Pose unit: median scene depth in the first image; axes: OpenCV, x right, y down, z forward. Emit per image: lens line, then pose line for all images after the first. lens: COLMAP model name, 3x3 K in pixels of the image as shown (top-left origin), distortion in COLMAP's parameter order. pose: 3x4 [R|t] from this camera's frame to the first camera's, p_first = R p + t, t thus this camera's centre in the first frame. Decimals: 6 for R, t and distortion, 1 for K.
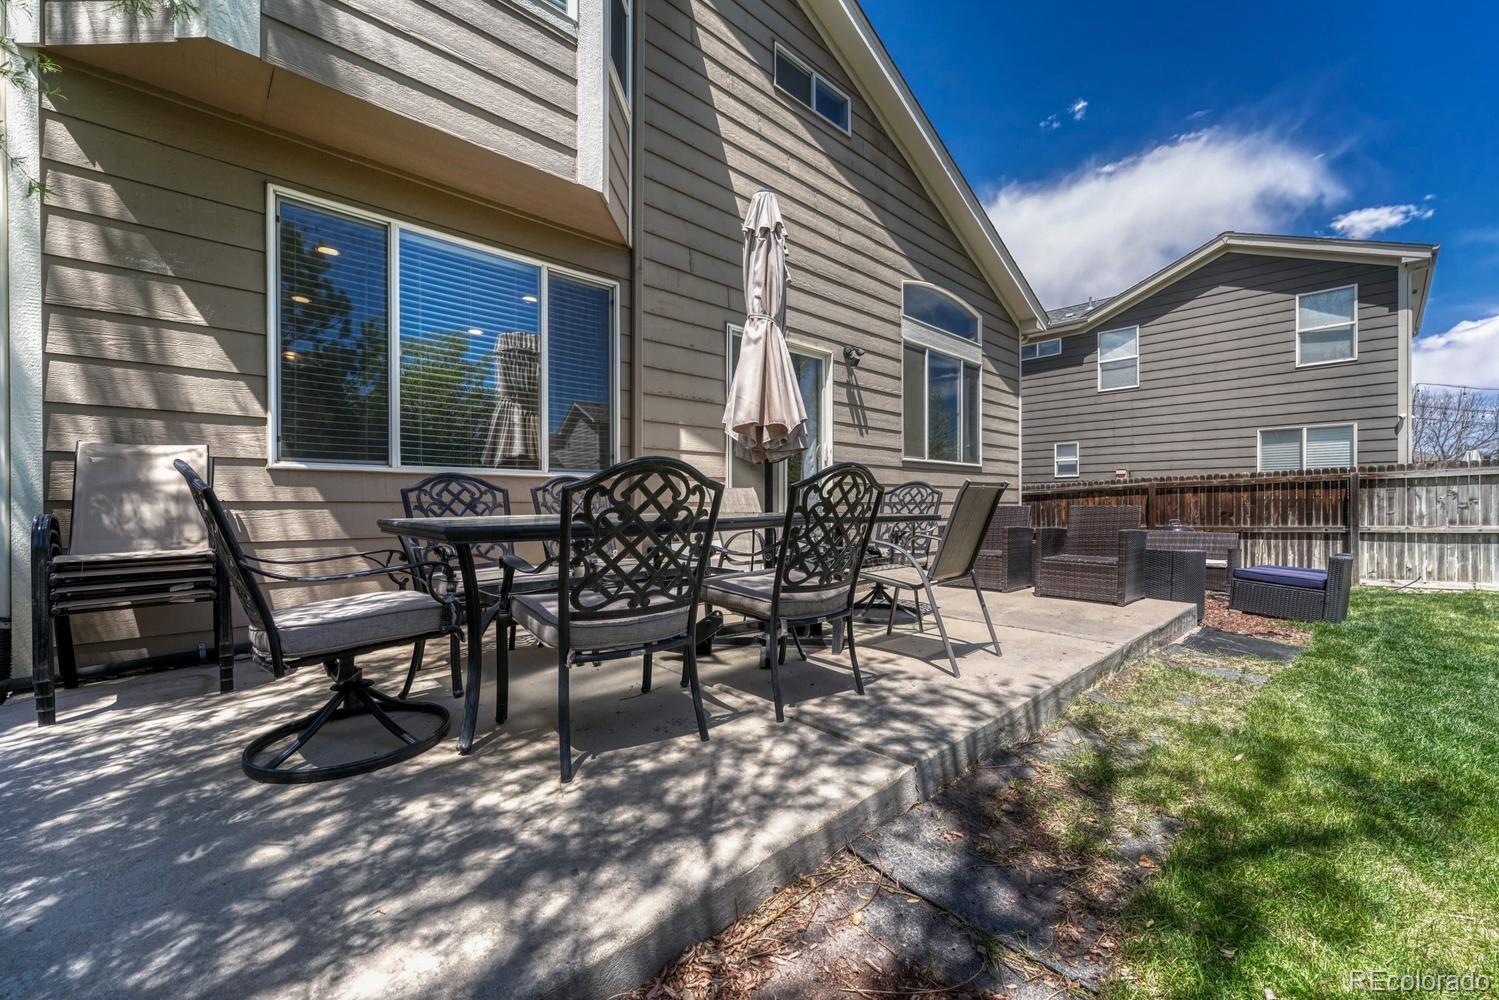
lens RADIAL K [[600.4, 0, 749.5], [0, 600.4, 500.0], [0, 0, 1]] dist [0.001164, 0.000098]
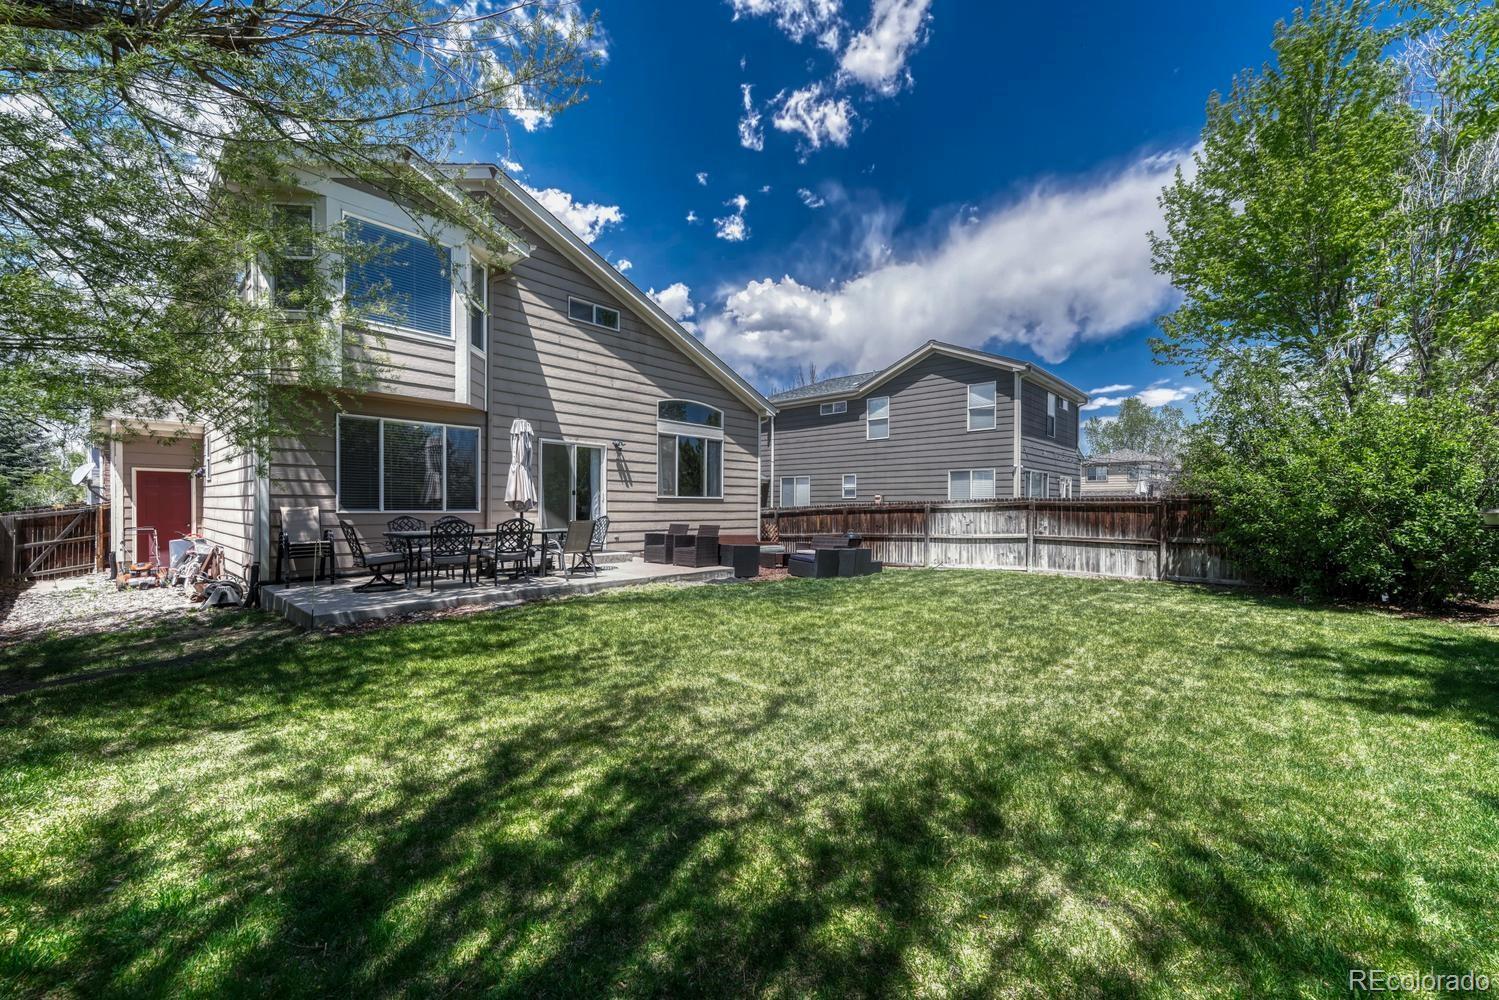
lens RADIAL K [[603.0, 0, 753.2], [0, 603.0, 507.6], [0, 0, 1]] dist [0.035123, 0.000046]
pose [[0.996900, 0.006546, 0.078406, 0.337724], [-0.006933, 0.999965, 0.004661, -0.039078], [-0.078373, -0.005190, 0.996911, -0.735708]]
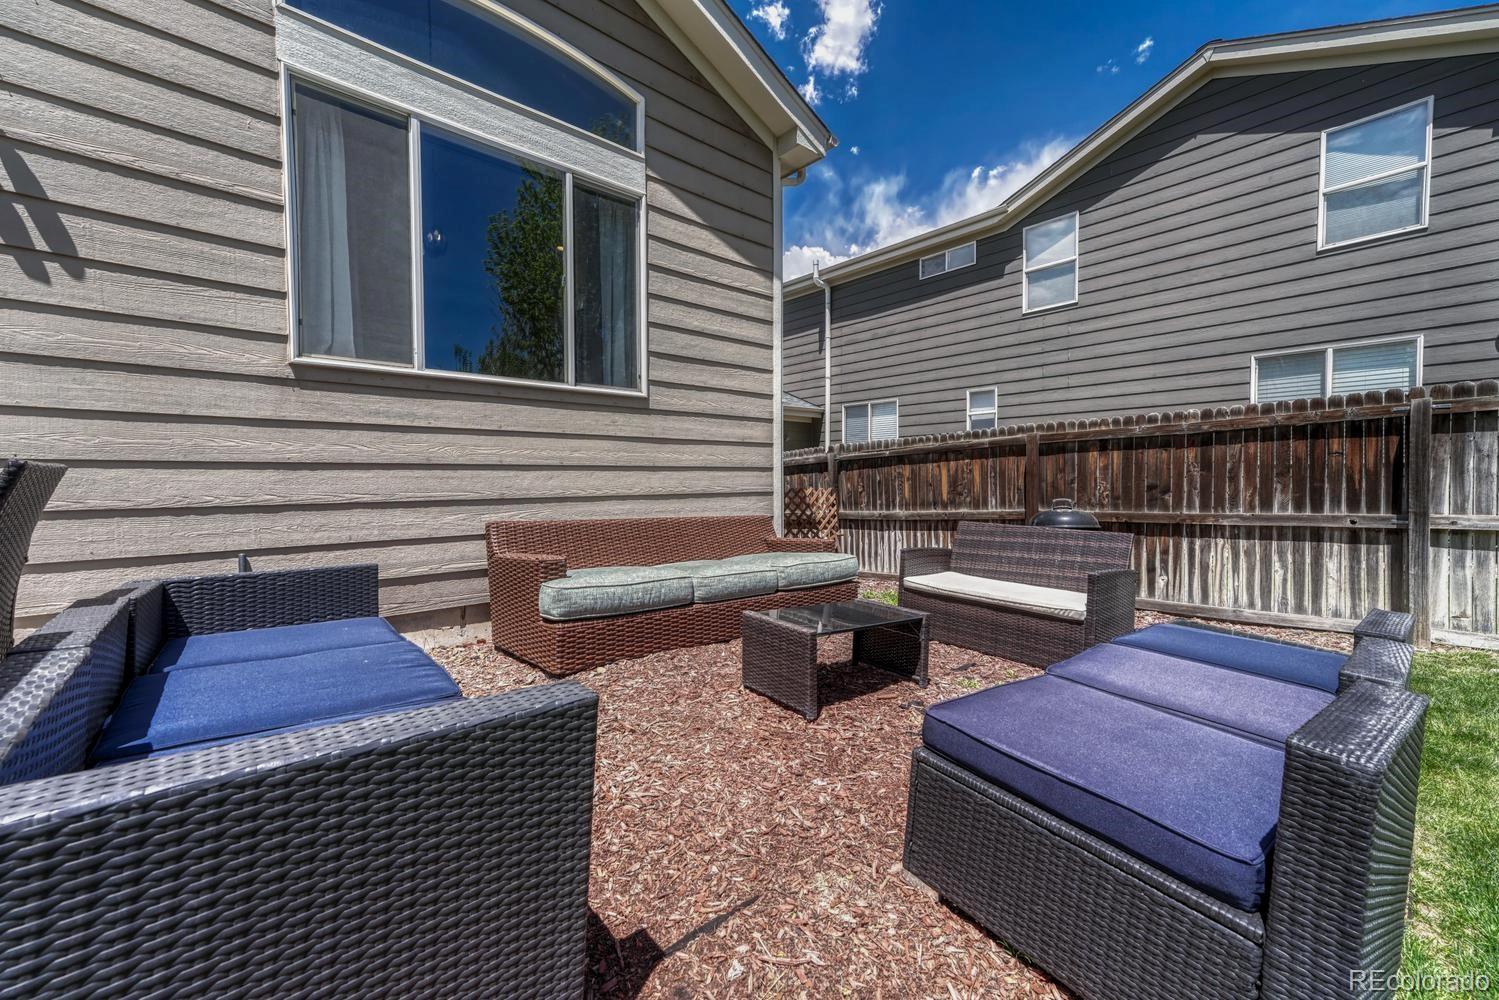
lens RADIAL K [[595.5, 0, 745.3], [0, 595.5, 483.8], [0, 0, 1]] dist [0.022859, 0.000301]
pose [[0.999238, -0.000858, -0.039024, 0.491847], [0.001509, 0.999860, 0.016637, 0.009925], [0.039004, -0.016683, 0.999100, 0.494094]]
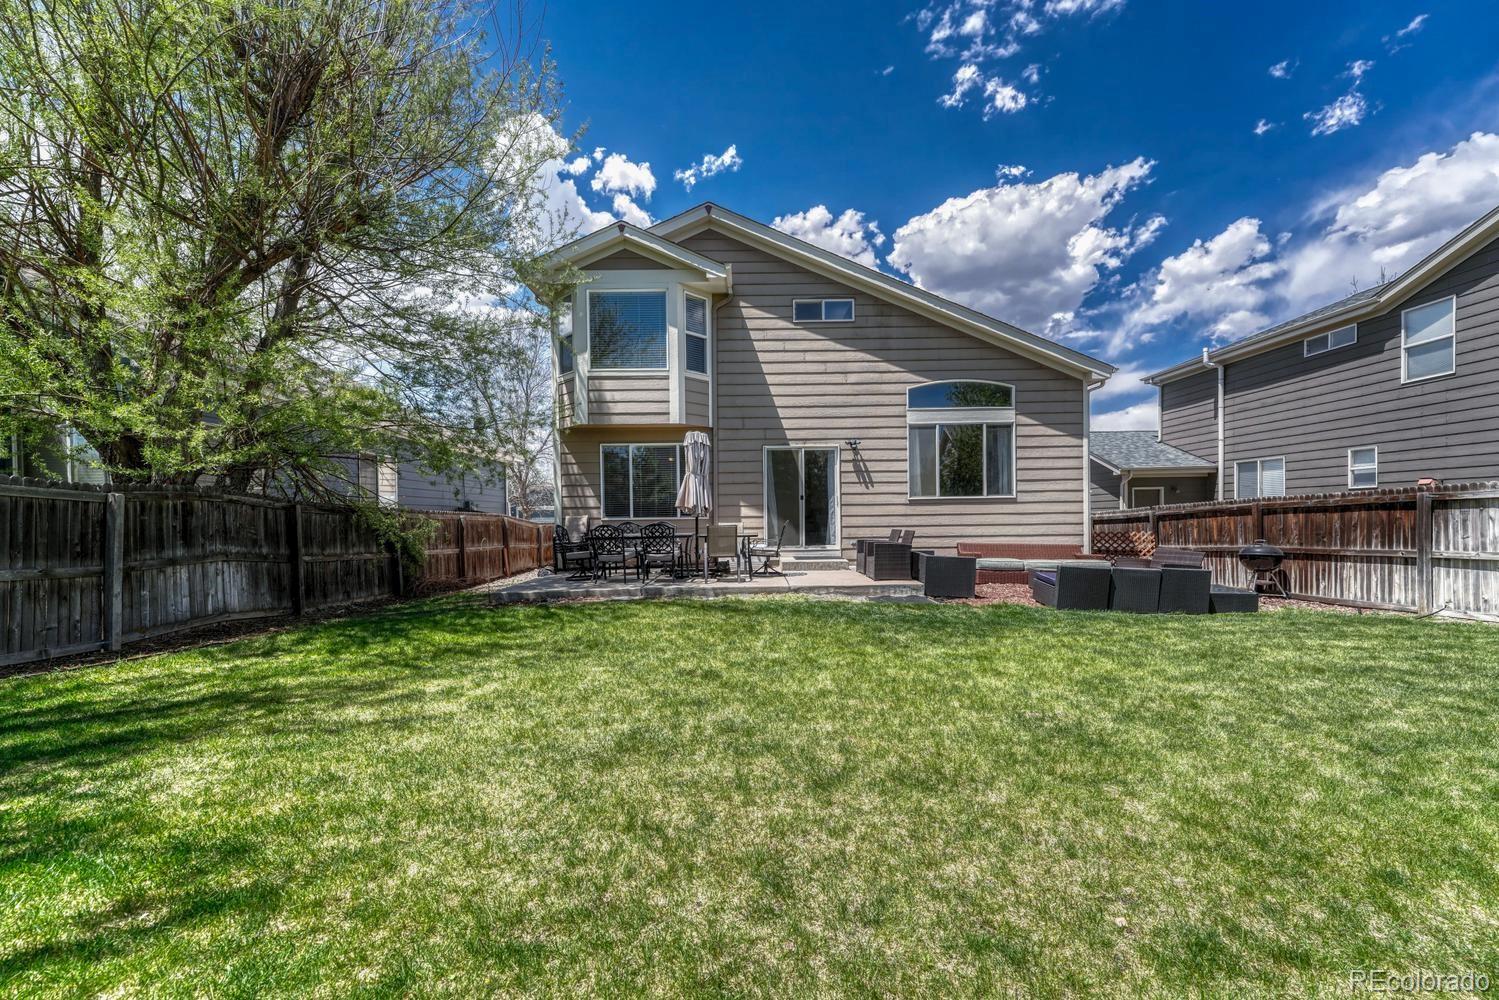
lens RADIAL K [[588.2, 0, 749.3], [0, 588.2, 523.8], [0, 0, 1]] dist [0.022284, 0.000287]
pose [[0.727439, 0.000930, -0.686172, 0.864153], [0.015223, 0.999731, 0.017494, -0.028989], [0.686003, -0.023171, 0.727229, -0.377402]]
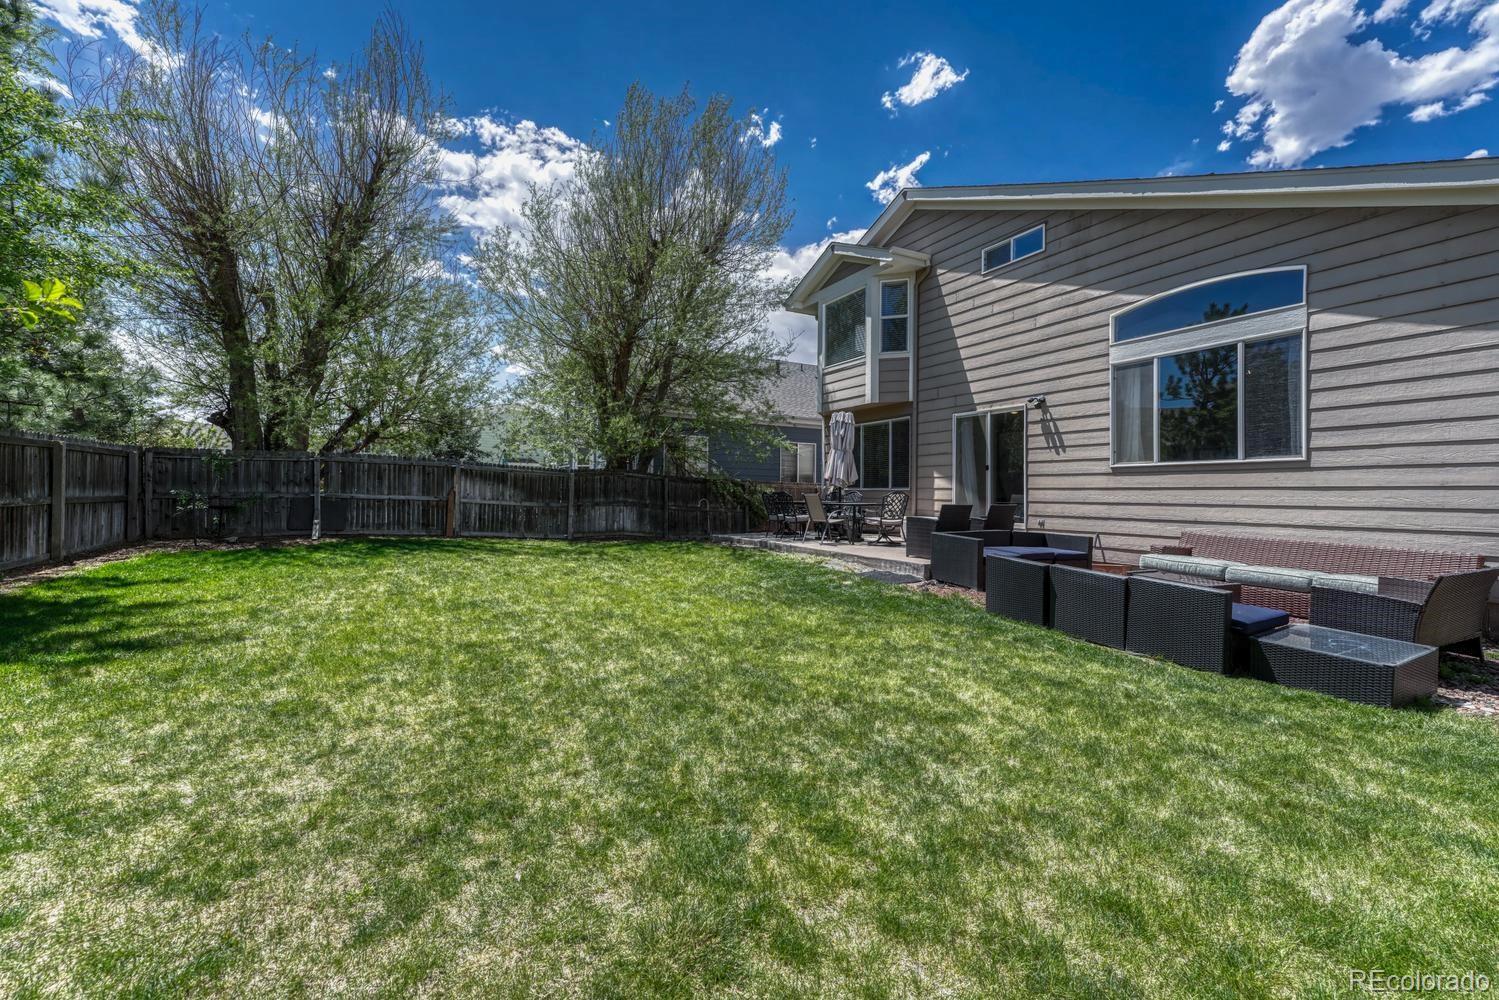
lens RADIAL K [[595.5, 0, 745.3], [0, 595.5, 483.8], [0, 0, 1]] dist [0.022859, 0.000301]
pose [[-0.248360, -0.015901, -0.968537, 1.320341], [-0.003587, 0.999874, -0.015495, -0.010743], [0.968661, -0.000374, -0.248386, 0.499193]]
